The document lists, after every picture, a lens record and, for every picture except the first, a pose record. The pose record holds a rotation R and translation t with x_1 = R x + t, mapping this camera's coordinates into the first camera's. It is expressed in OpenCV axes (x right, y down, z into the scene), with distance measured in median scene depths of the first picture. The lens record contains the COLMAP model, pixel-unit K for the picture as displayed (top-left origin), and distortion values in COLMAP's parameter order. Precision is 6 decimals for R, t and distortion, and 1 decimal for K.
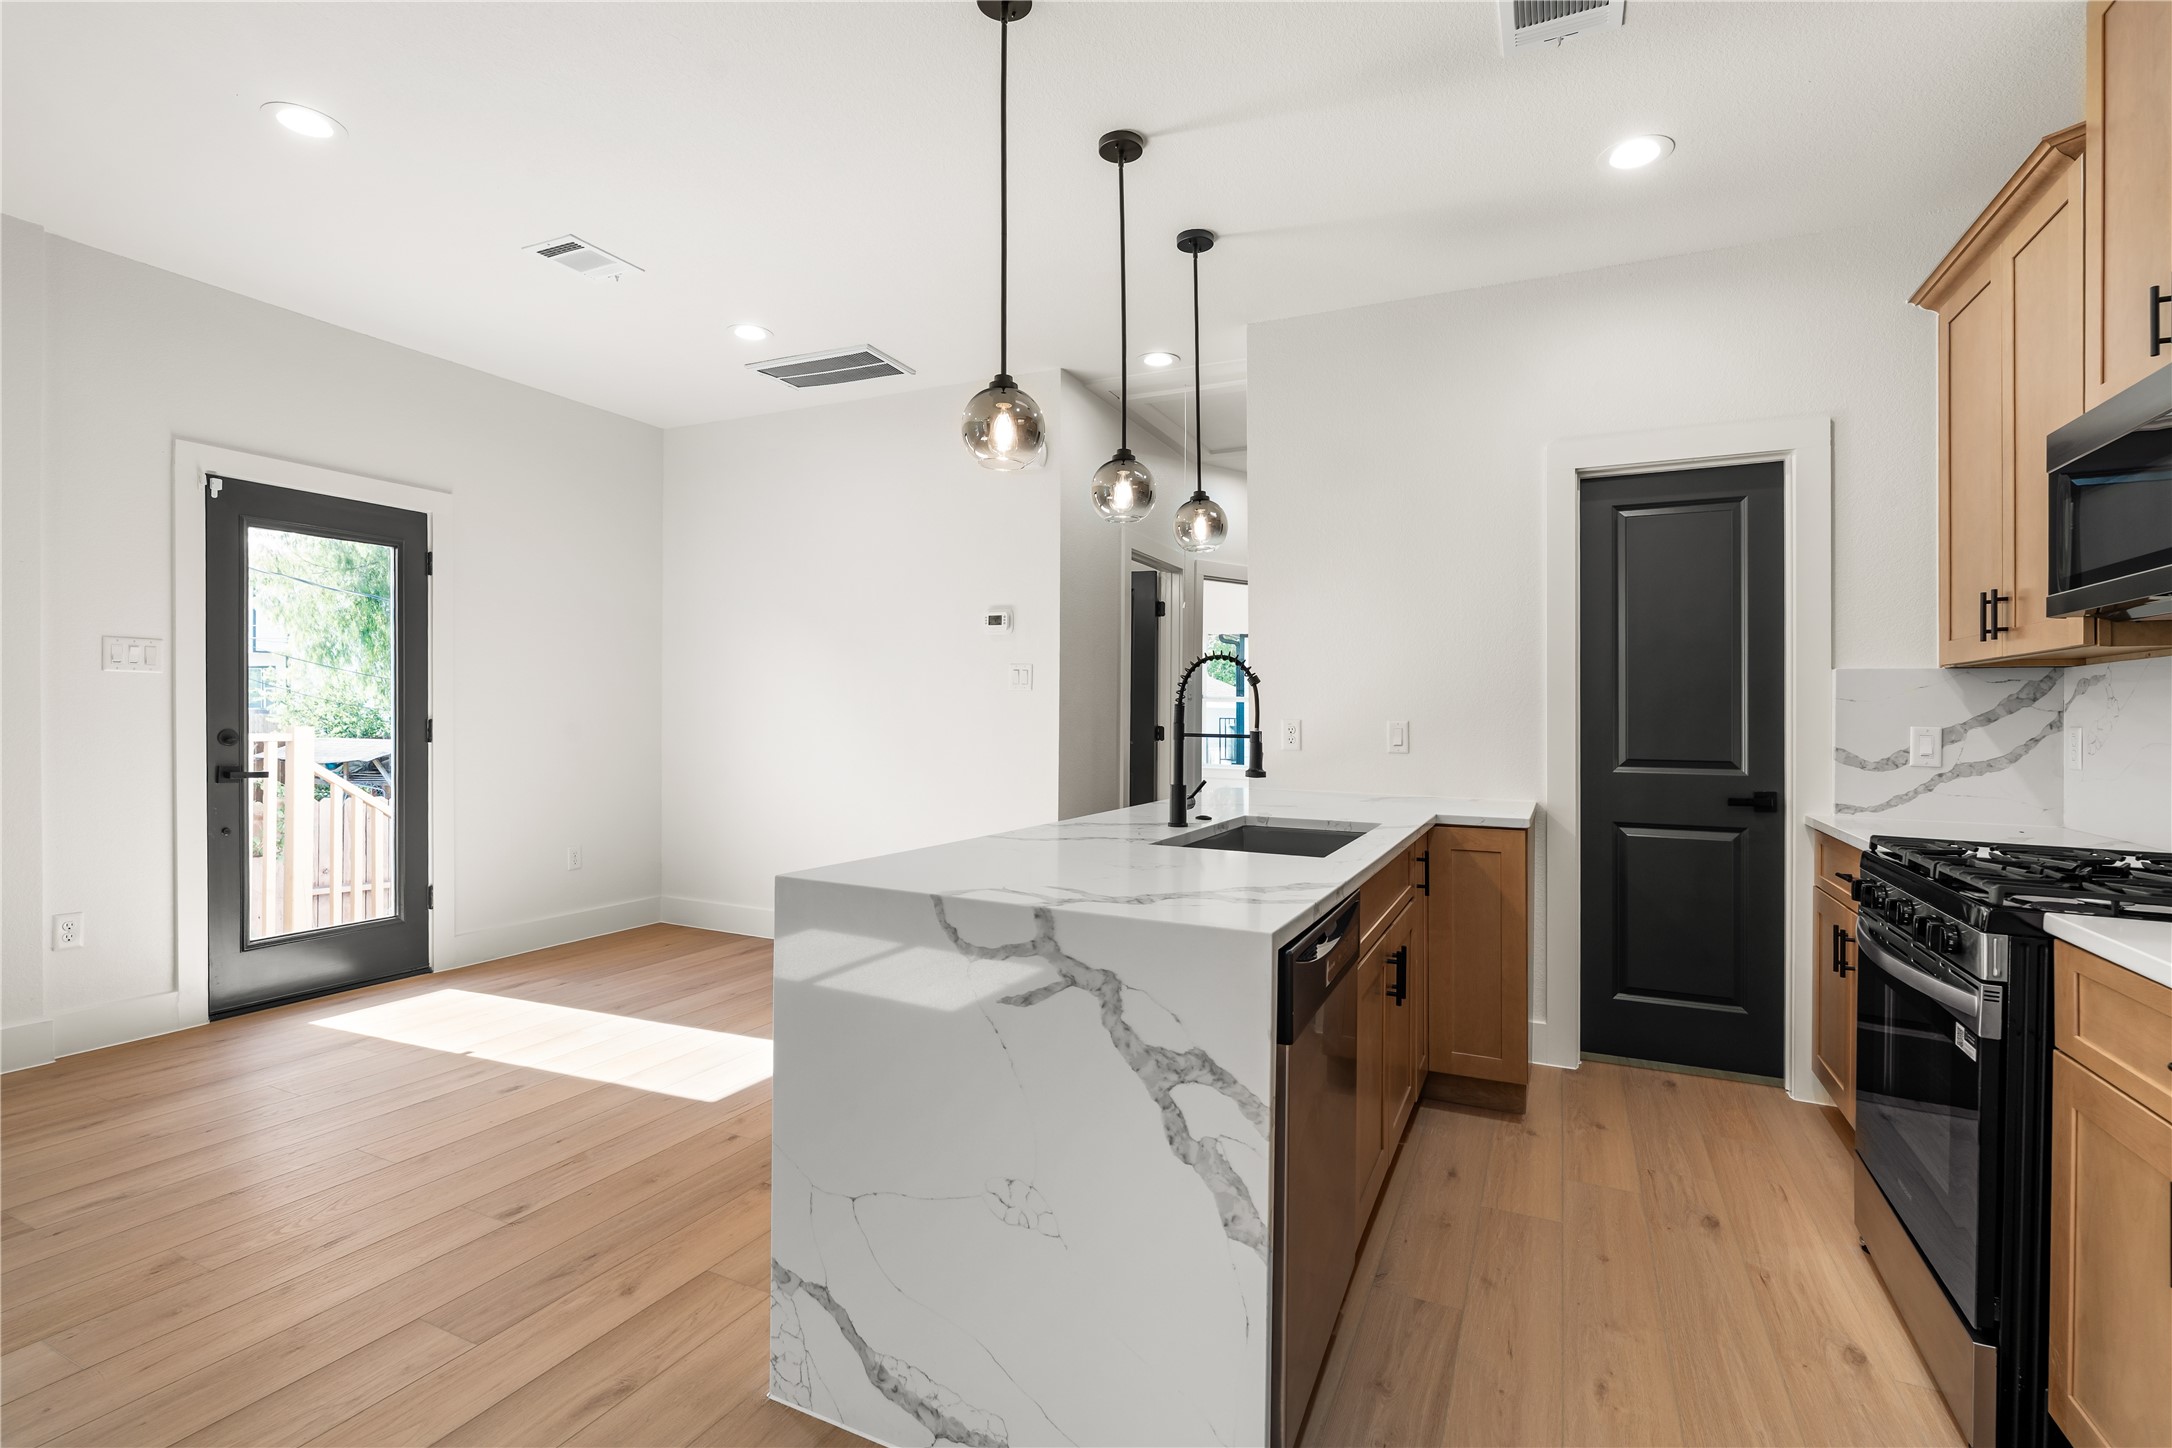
lens RADIAL K [[1006.8, 0, 1076.1], [0, 1006.8, 706.1], [0, 0, 1]] dist [-0.010537, 0.004410]
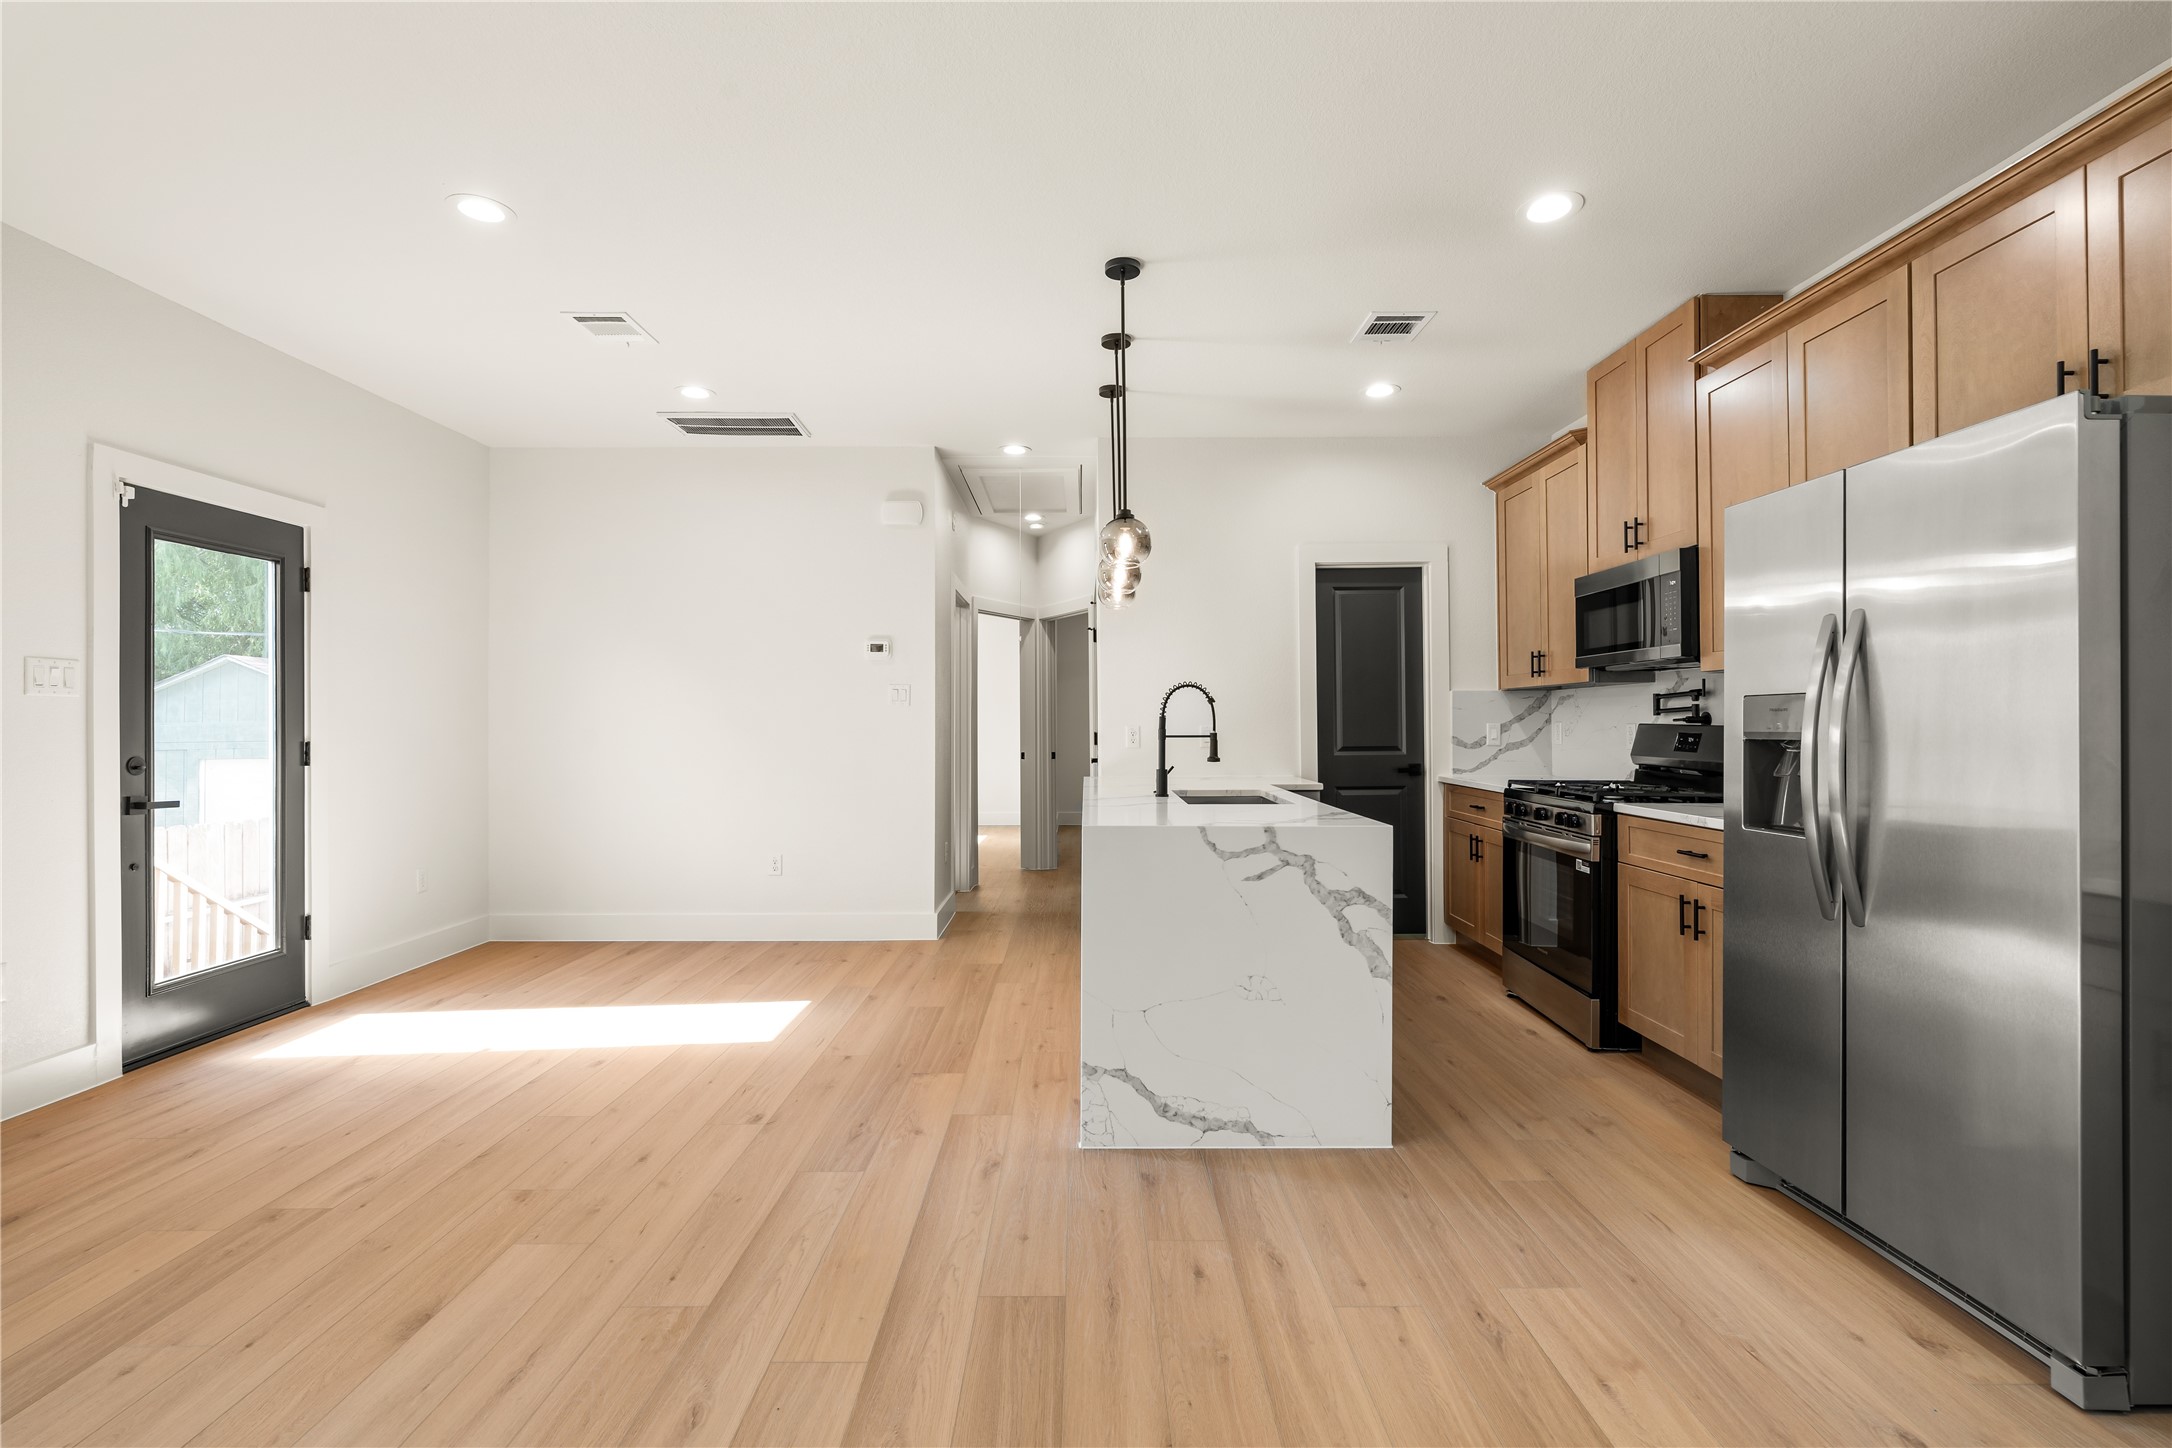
lens RADIAL K [[974.9, 0, 1088.2], [0, 974.9, 718.5], [0, 0, 1]] dist [-0.005148, 0.000255]
pose [[0.896653, -0.014479, 0.442497, -0.652155], [0.012999, 0.999895, 0.006376, -0.009510], [-0.442543, 0.000035, 0.896747, -0.275454]]
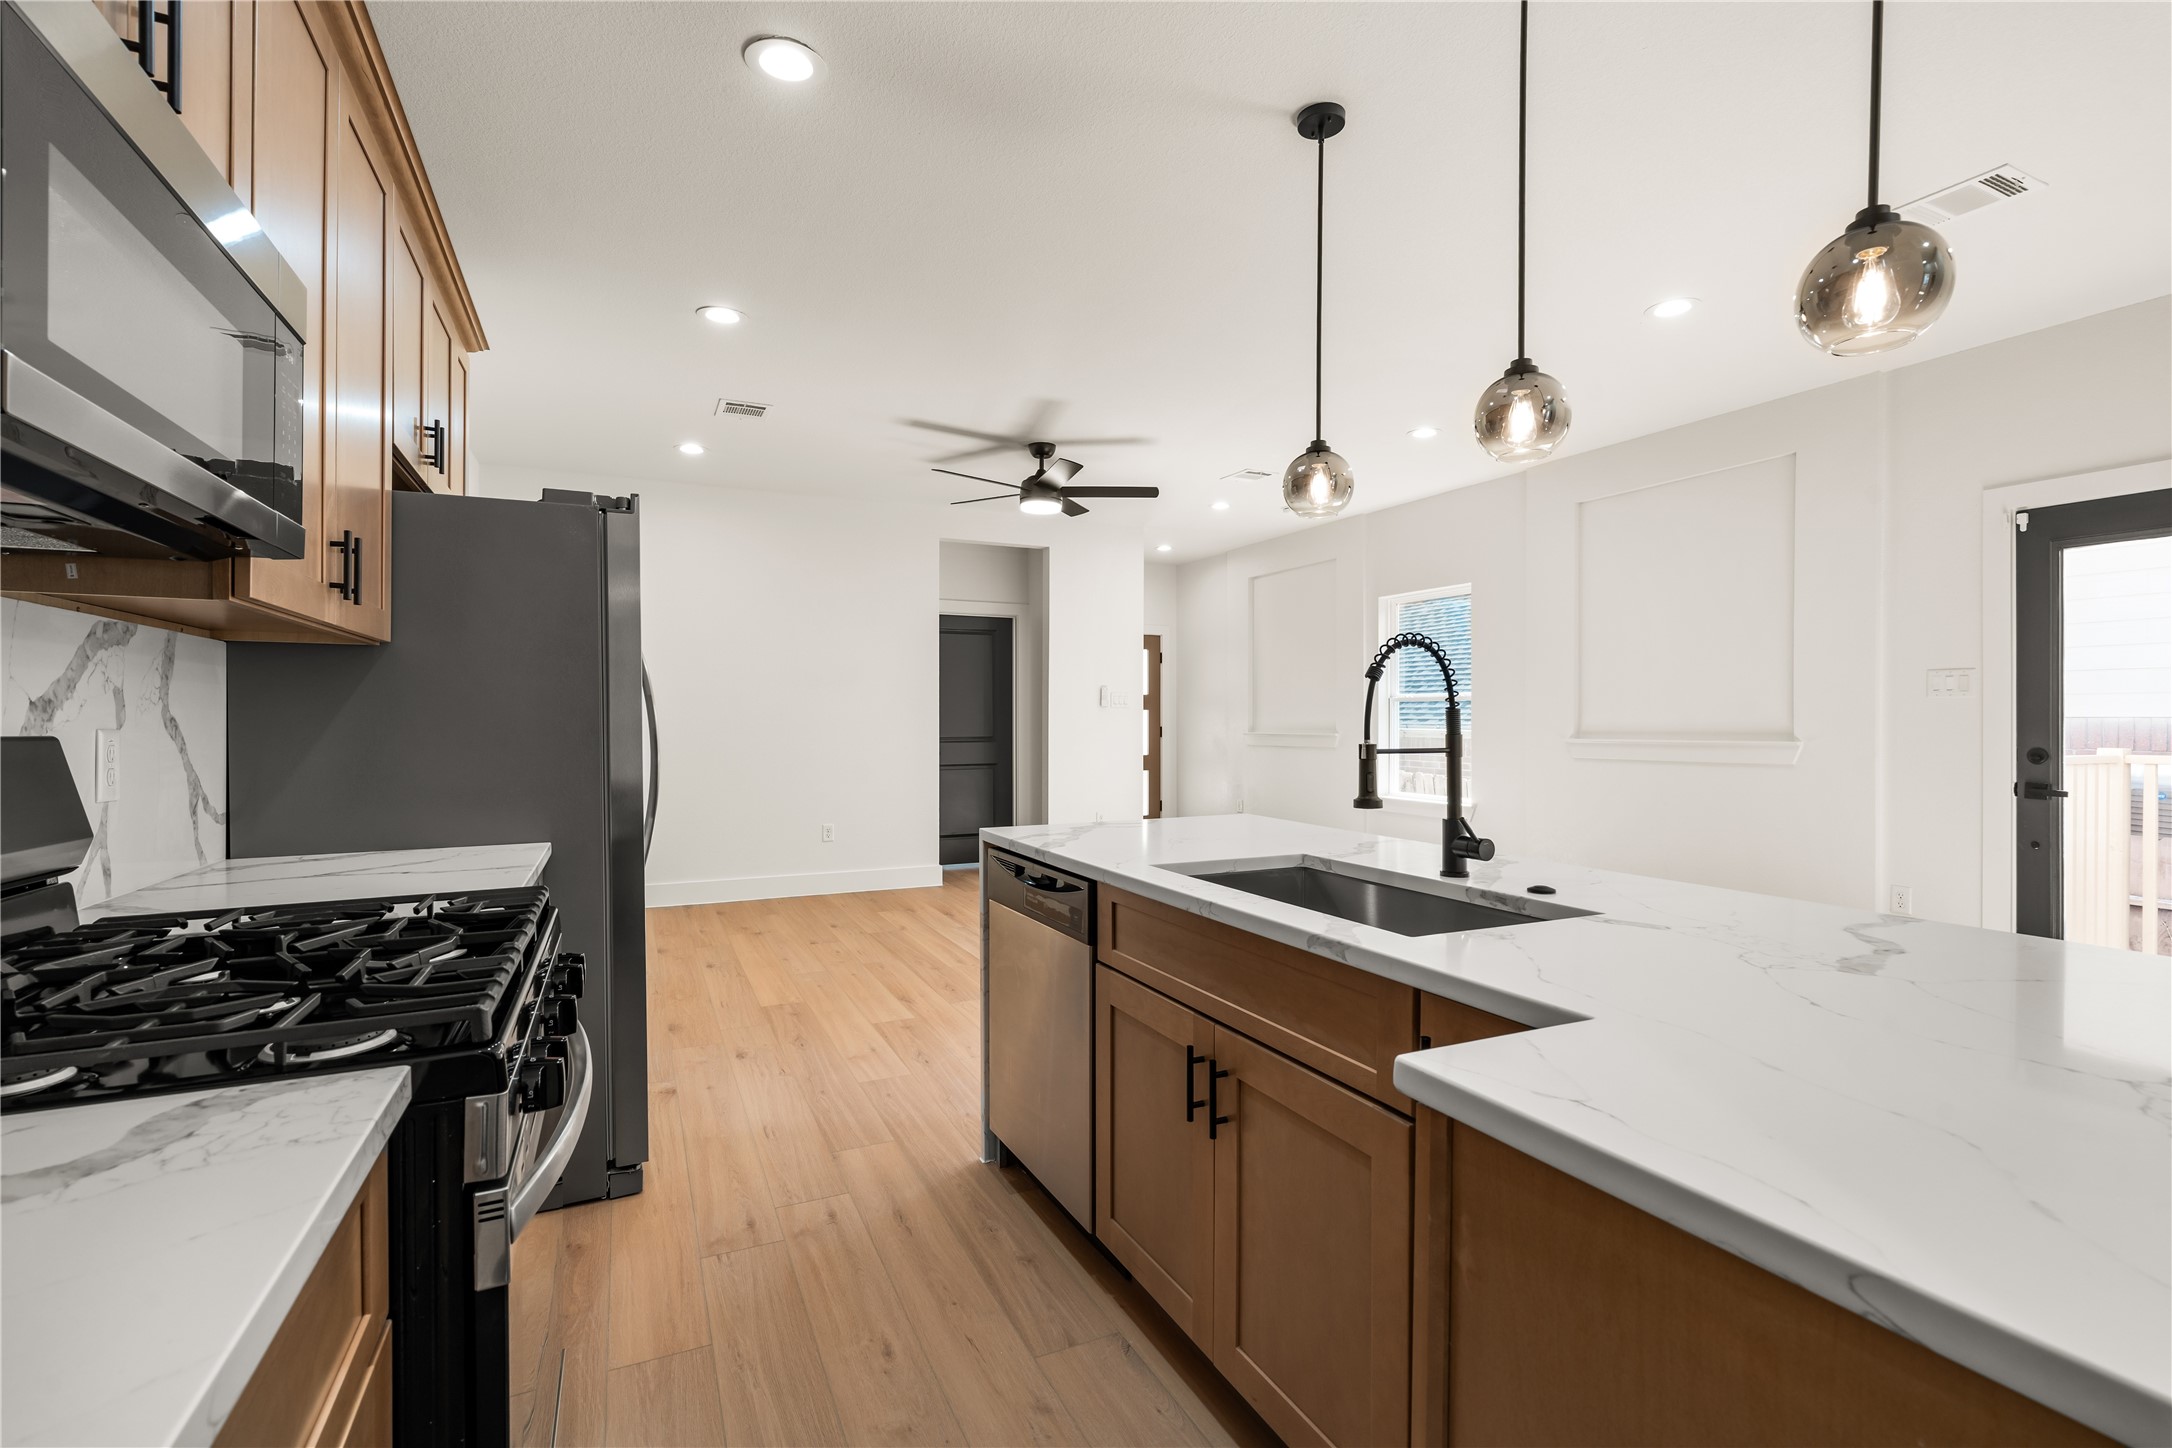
lens RADIAL K [[976.3, 0, 1089.2], [0, 976.3, 735.5], [0, 0, 1]] dist [-0.002754, 0.001079]
pose [[-0.624648, -0.001412, -0.780905, 0.824245], [-0.003926, 0.999991, 0.001332, 0.017832], [0.780897, 0.003898, -0.624648, 1.243744]]
